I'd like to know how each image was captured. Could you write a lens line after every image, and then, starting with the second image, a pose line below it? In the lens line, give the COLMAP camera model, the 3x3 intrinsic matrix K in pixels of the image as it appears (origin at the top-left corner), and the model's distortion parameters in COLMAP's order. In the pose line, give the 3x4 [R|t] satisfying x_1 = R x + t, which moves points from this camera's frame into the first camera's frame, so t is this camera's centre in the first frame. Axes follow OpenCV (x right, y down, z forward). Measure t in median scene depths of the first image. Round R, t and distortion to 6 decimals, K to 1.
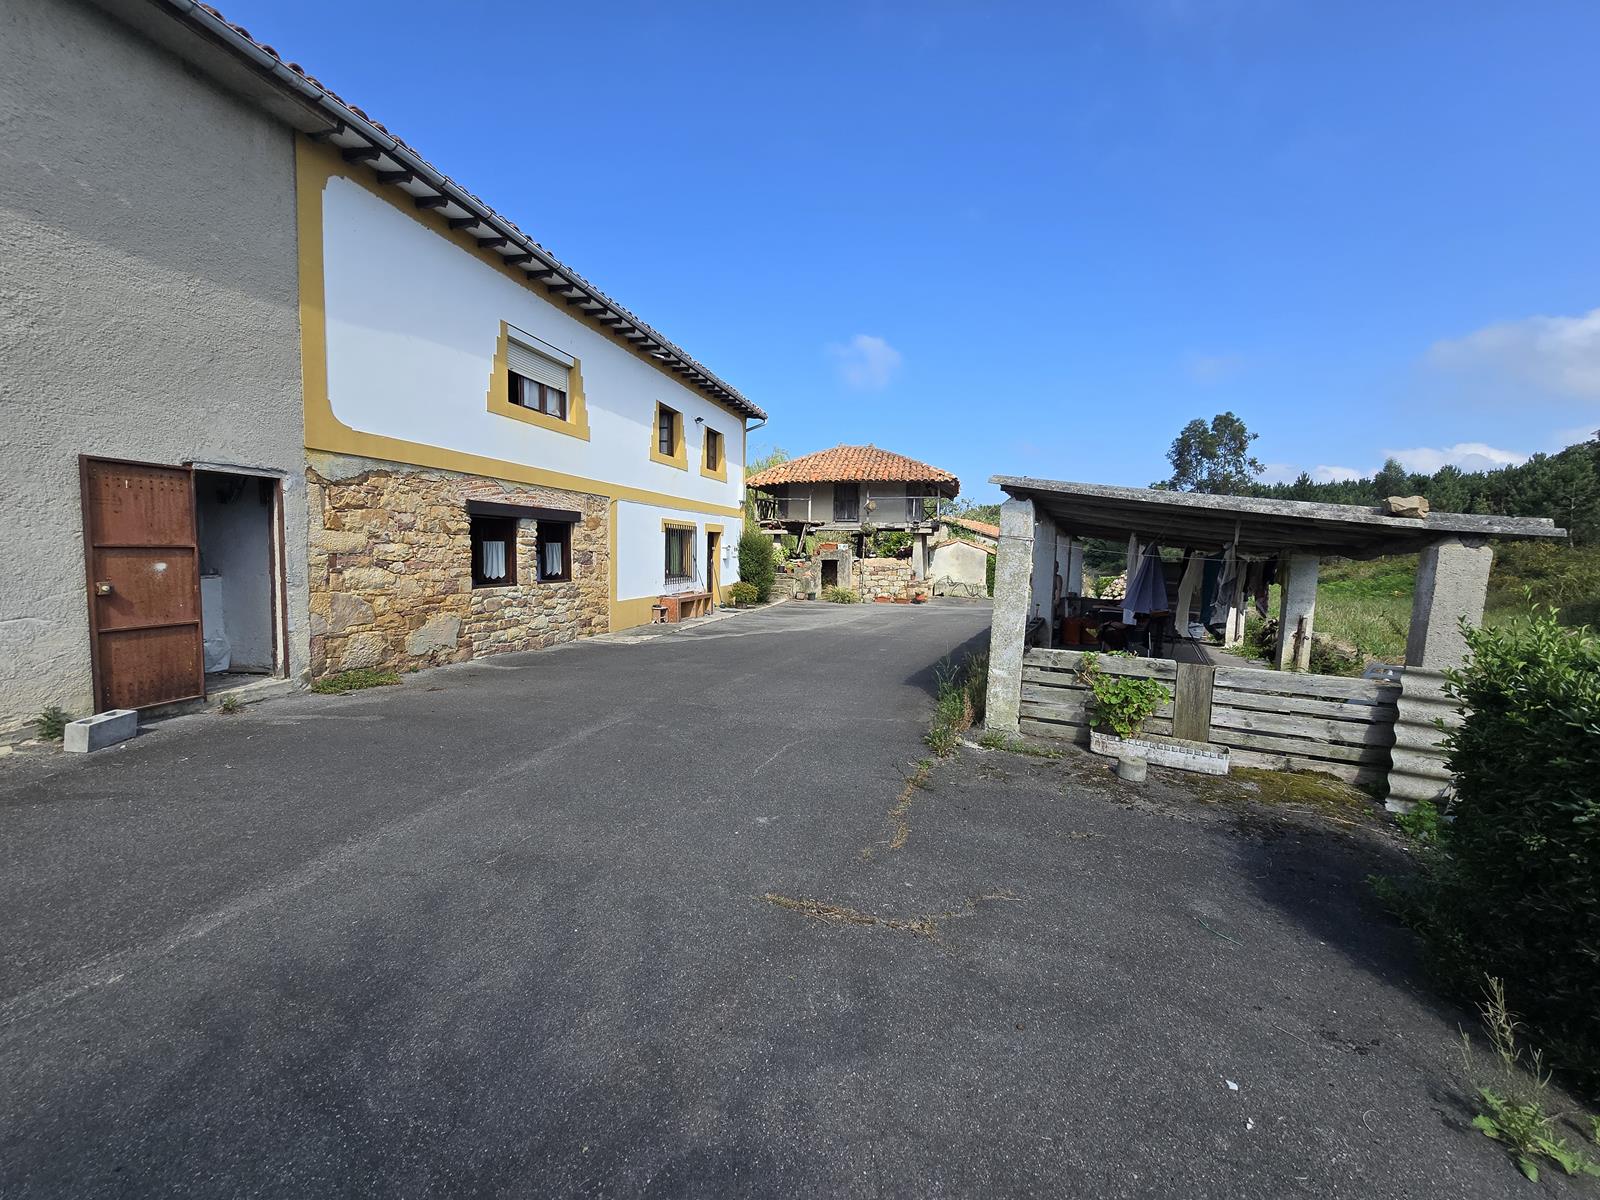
lens RADIAL K [[653.6, 0, 800.4], [0, 653.6, 595.8], [0, 0, 1]] dist [-0.005453, 0.002614]
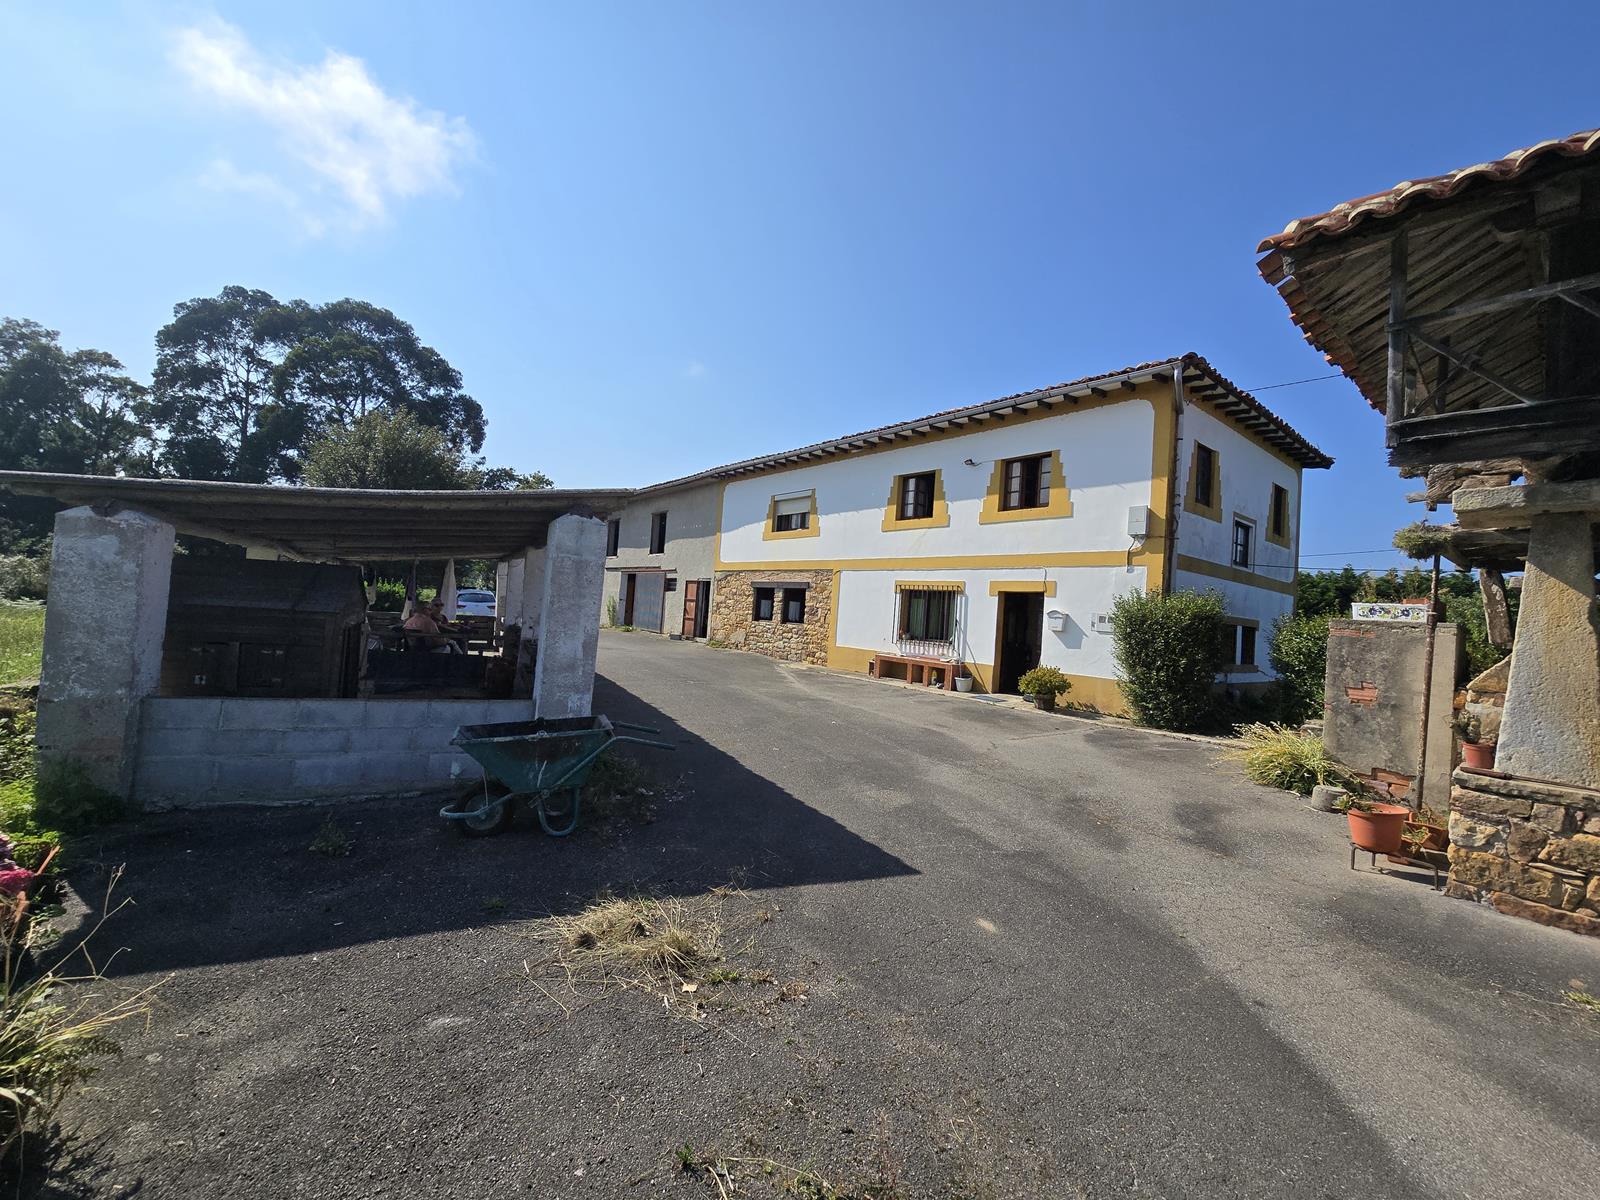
lens RADIAL K [[653.6, 0, 800.4], [0, 653.6, 595.8], [0, 0, 1]] dist [-0.005453, 0.002614]
pose [[-0.610715, -0.078943, -0.787906, 0.629480], [-0.132929, 0.991119, 0.003731, -0.067268], [0.780614, 0.107014, -0.615784, 1.342554]]
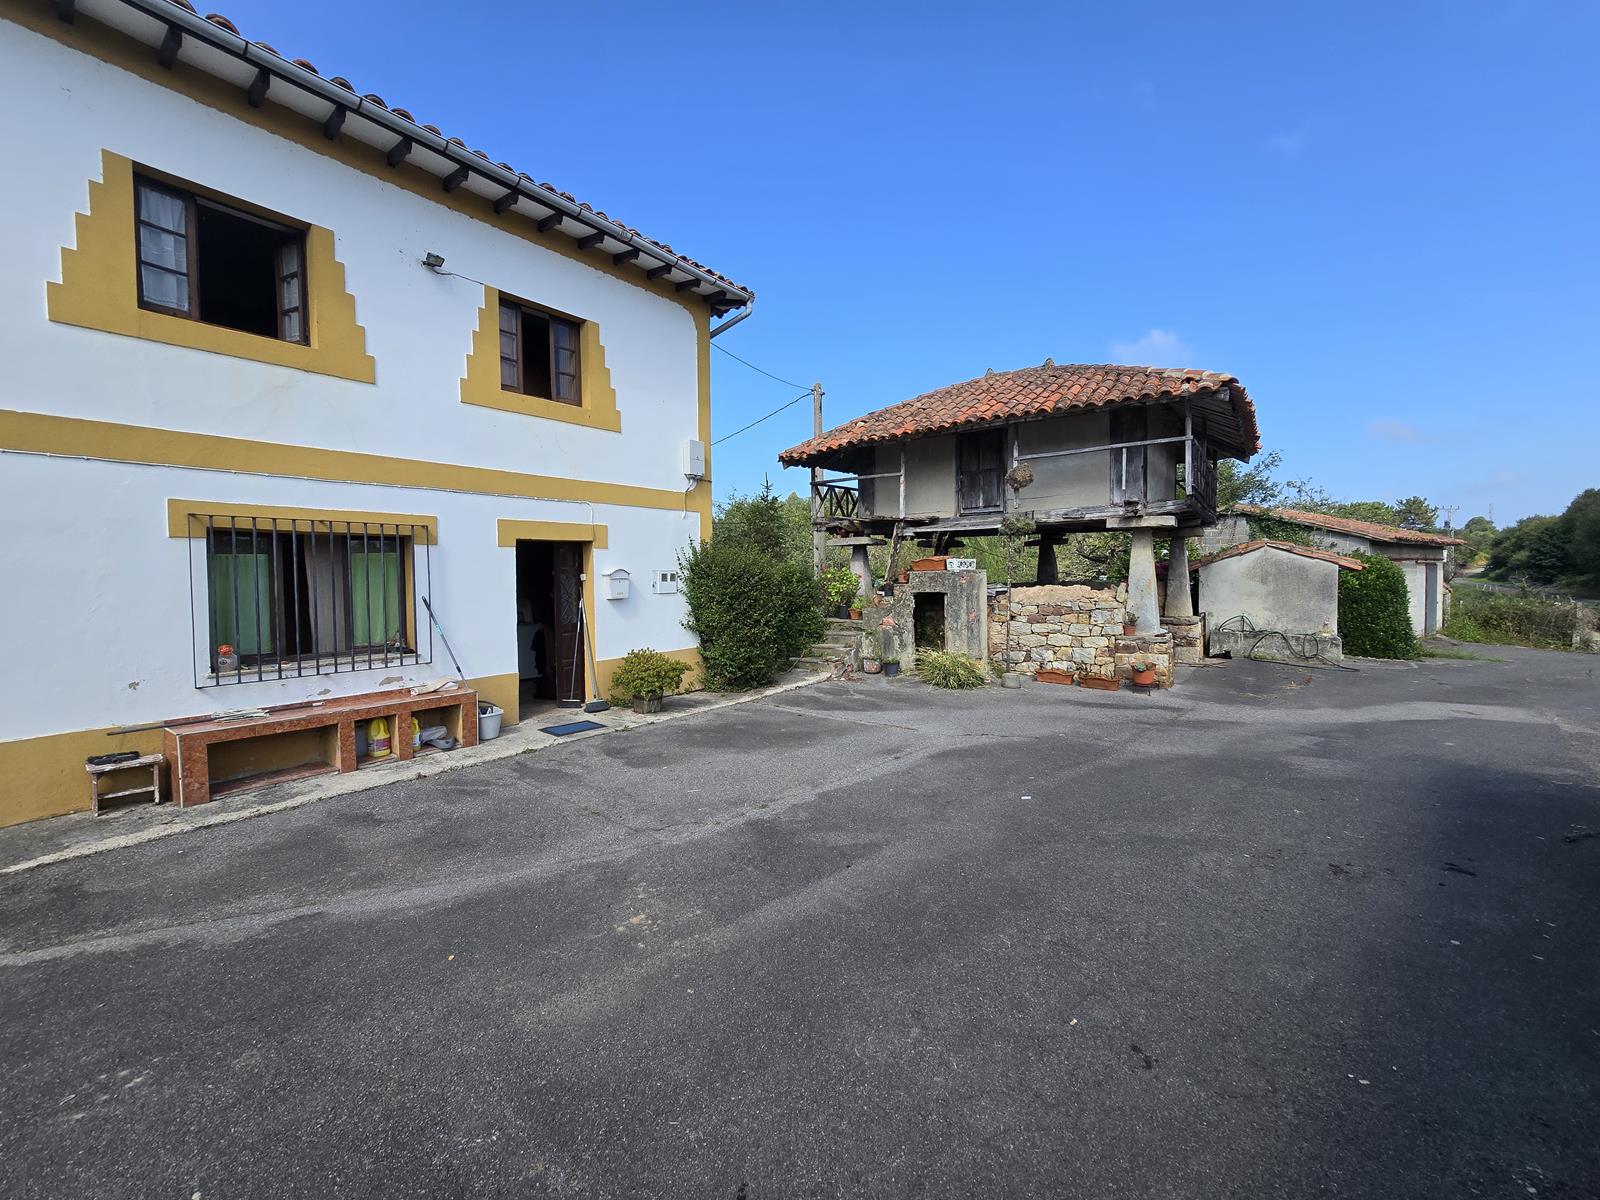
lens RADIAL K [[653.6, 0, 800.4], [0, 653.6, 595.8], [0, 0, 1]] dist [-0.005453, 0.002614]
pose [[0.915168, -0.012000, -0.402895, 0.206254], [-0.002100, 0.999401, -0.034537, -0.048890], [0.403068, 0.032454, 0.914594, 0.714649]]
